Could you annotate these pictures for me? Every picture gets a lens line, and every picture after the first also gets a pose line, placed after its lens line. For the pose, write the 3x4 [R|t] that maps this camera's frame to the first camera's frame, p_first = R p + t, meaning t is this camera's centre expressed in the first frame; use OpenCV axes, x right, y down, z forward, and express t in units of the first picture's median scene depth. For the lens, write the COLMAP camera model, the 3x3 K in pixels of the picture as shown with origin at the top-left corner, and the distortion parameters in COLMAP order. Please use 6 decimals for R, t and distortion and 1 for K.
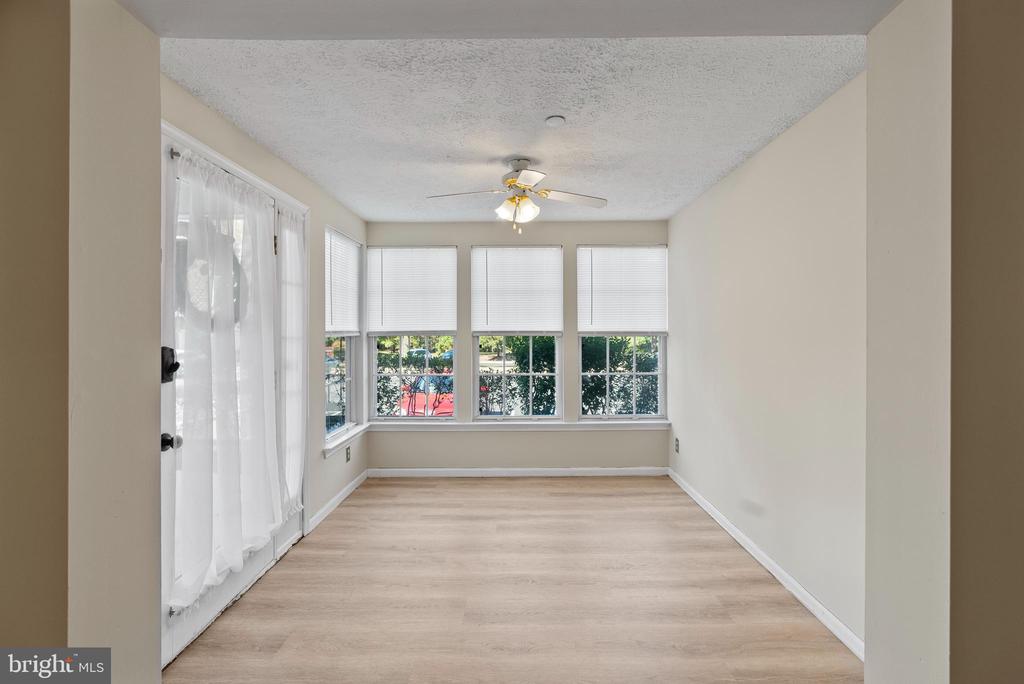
lens RADIAL K [[465.8, 0, 516.7], [0, 465.8, 332.4], [0, 0, 1]] dist [0.000753, 0.000107]
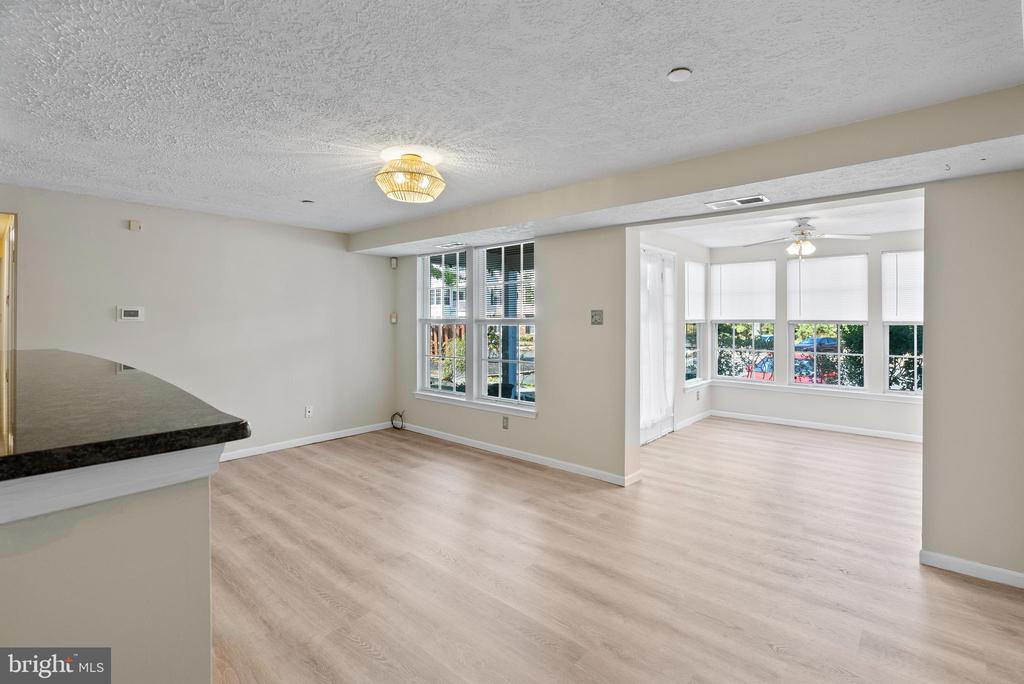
lens RADIAL K [[481.2, 0, 516.3], [0, 481.2, 314.3], [0, 0, 1]] dist [-0.000767, -0.000054]
pose [[0.760422, -0.000363, -0.649429, 0.220149], [-0.002077, 0.999993, -0.002992, -0.013975], [0.649426, 0.003624, 0.760416, -0.617658]]
